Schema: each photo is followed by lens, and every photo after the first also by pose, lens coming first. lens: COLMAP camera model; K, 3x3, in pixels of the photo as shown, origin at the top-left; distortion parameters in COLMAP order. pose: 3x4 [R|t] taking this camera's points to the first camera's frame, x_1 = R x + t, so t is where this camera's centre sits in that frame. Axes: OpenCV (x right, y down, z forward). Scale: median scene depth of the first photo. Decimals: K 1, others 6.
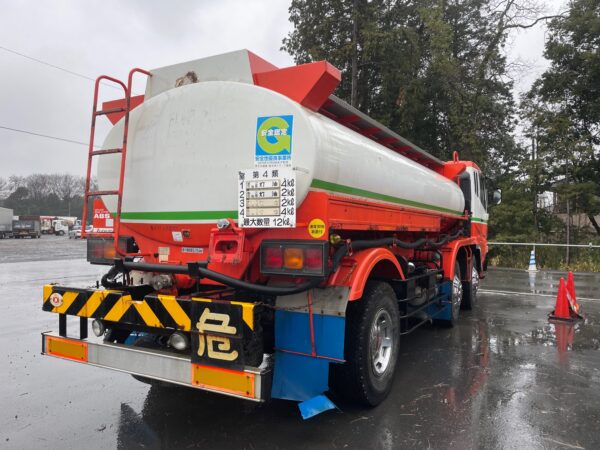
lens RADIAL K [[460.3, 0, 303.5], [0, 460.3, 226.5], [0, 0, 1]] dist [0.073058, -0.103658]
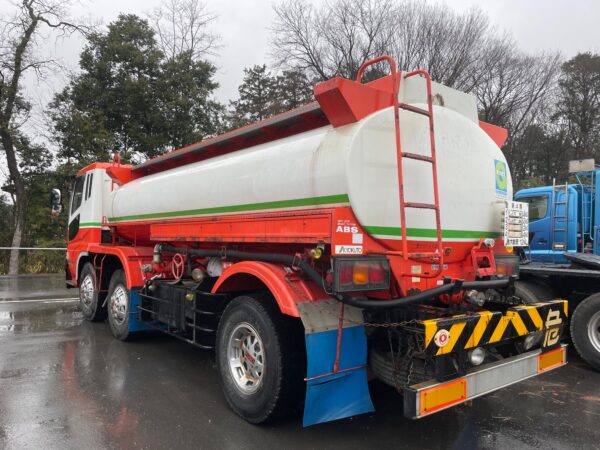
lens RADIAL K [[460.3, 0, 303.5], [0, 460.3, 226.5], [0, 0, 1]] dist [0.073058, -0.103658]
pose [[0.374065, 0.025821, 0.927043, -1.347912], [-0.021477, 0.999585, -0.019176, -0.013376], [-0.927154, -0.012737, 0.374465, 0.915466]]
